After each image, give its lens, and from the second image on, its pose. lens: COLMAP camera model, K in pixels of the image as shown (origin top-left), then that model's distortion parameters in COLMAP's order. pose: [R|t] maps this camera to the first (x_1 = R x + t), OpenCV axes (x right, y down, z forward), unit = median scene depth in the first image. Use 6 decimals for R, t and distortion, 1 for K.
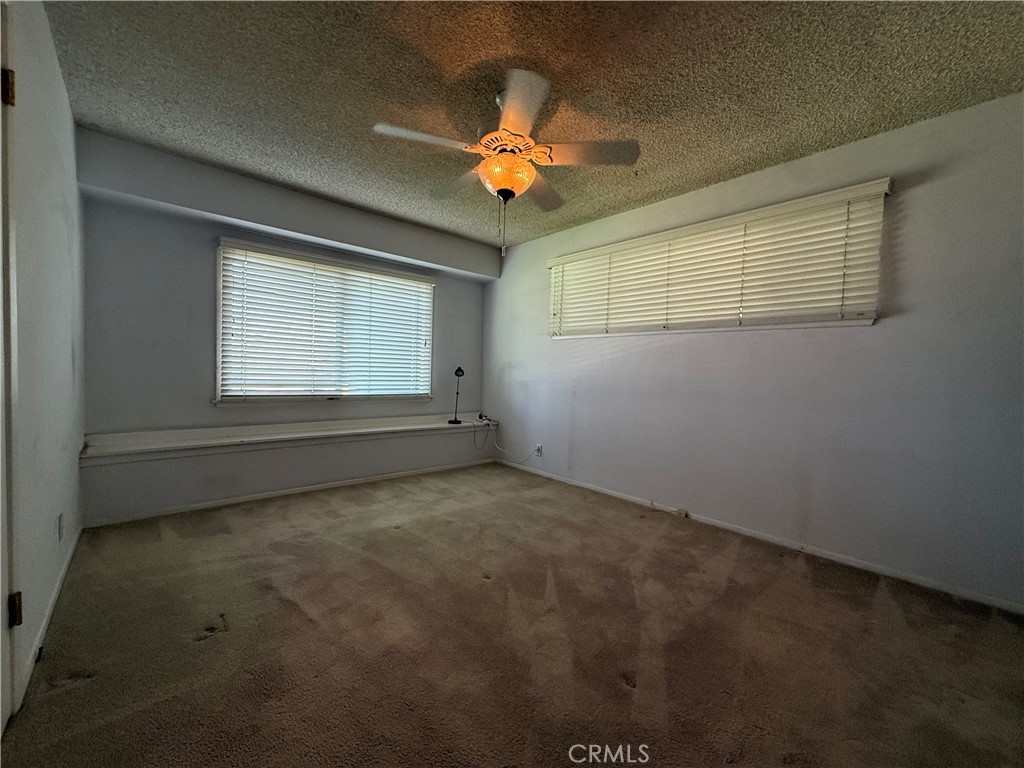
lens RADIAL K [[407.8, 0, 508.8], [0, 407.8, 383.8], [0, 0, 1]] dist [-0.000052, -0.000100]
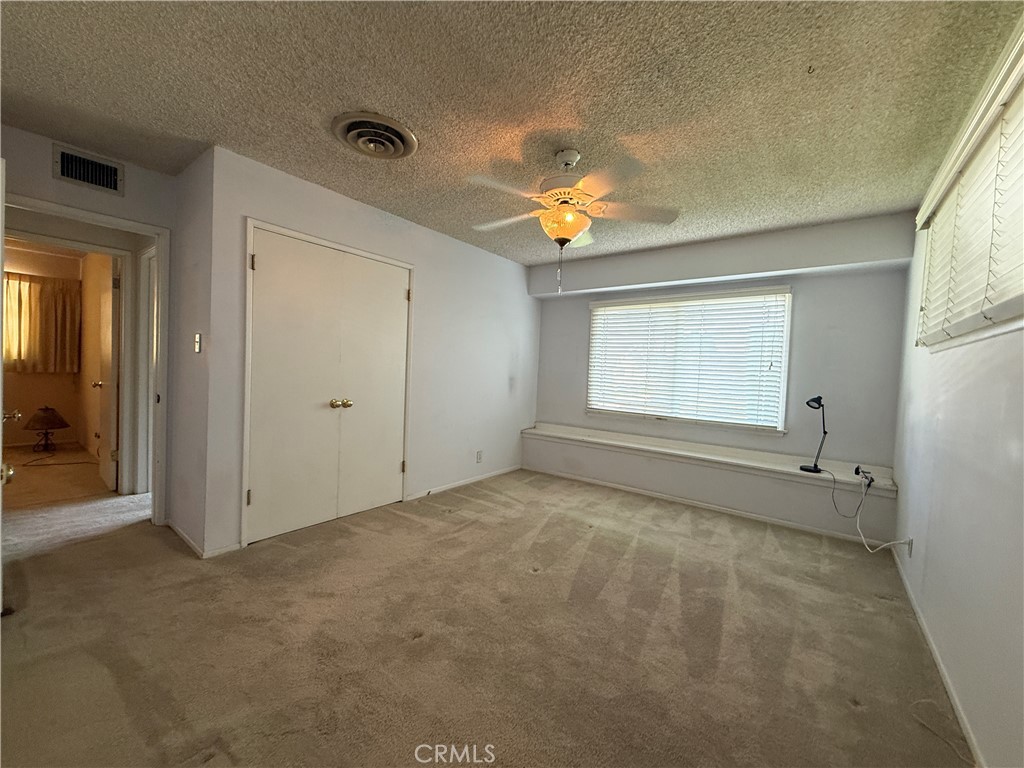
lens RADIAL K [[407.8, 0, 508.8], [0, 407.8, 383.8], [0, 0, 1]] dist [-0.000052, -0.000100]
pose [[0.181509, 0.008148, -0.983356, 0.679658], [-0.064003, 0.997943, -0.003545, -0.033665], [0.981304, 0.063581, 0.181657, 0.421296]]
